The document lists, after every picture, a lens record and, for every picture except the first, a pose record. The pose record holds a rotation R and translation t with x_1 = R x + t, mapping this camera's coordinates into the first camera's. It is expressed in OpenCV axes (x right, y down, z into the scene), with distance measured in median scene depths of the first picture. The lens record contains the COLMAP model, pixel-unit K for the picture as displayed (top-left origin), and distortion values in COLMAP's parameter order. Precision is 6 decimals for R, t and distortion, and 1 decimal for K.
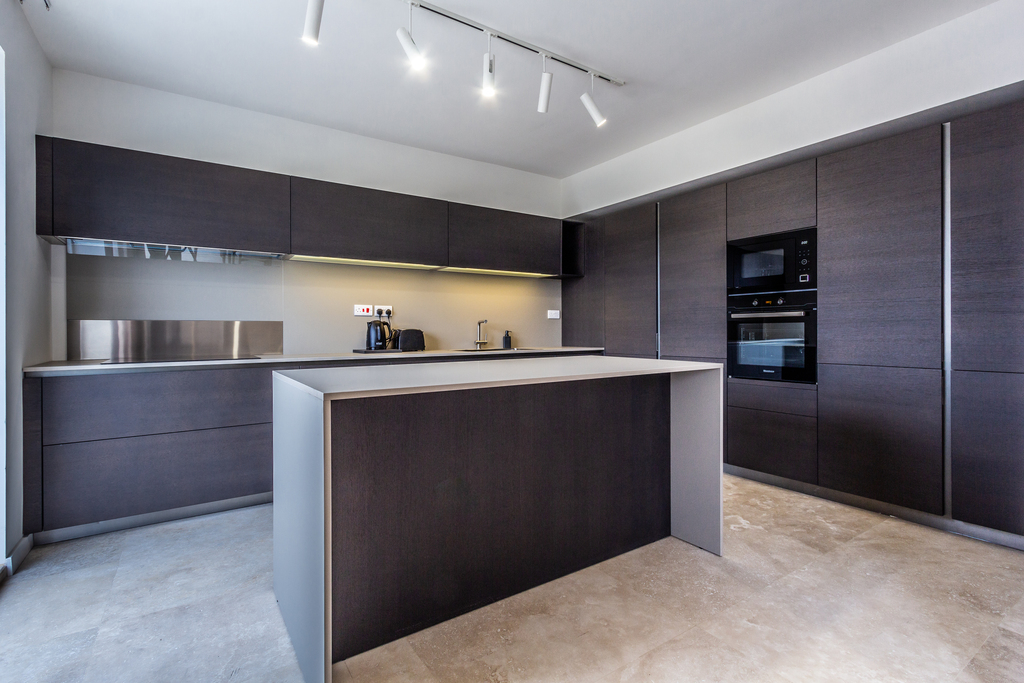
lens RADIAL K [[483.0, 0, 512.0], [0, 483.0, 335.8], [0, 0, 1]] dist [0.000470, -0.000023]
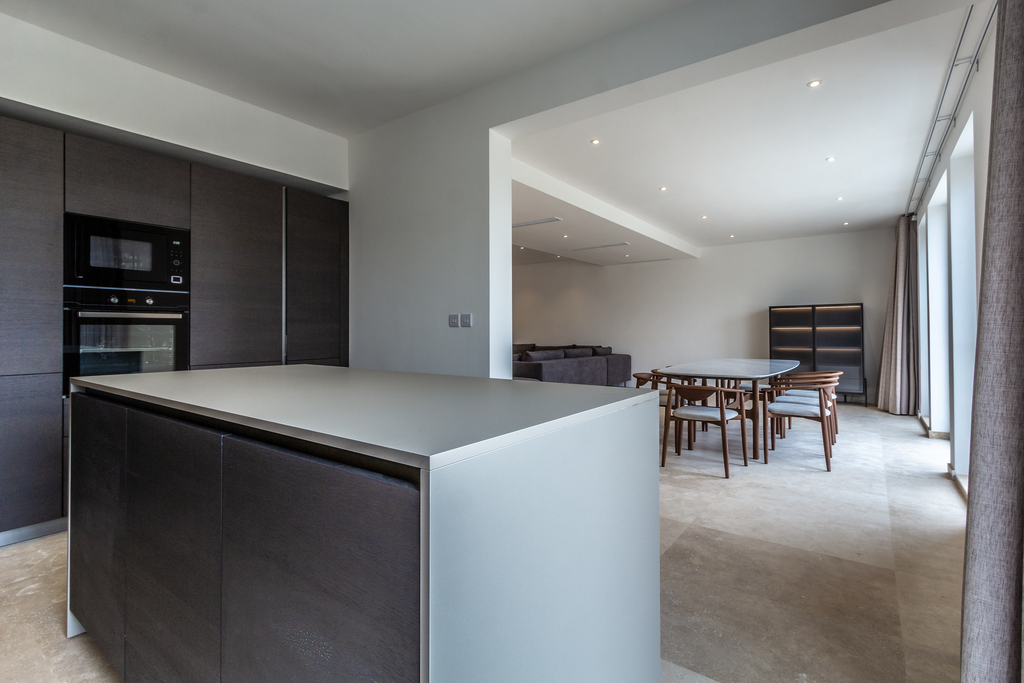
lens RADIAL K [[483.0, 0, 512.2], [0, 483.0, 335.2], [0, 0, 1]] dist [0.000470, -0.000023]
pose [[-0.325474, -0.002290, 0.945548, -0.518149], [0.009433, 0.999939, 0.005668, -0.007232], [-0.945504, 0.010764, -0.325432, 0.674559]]
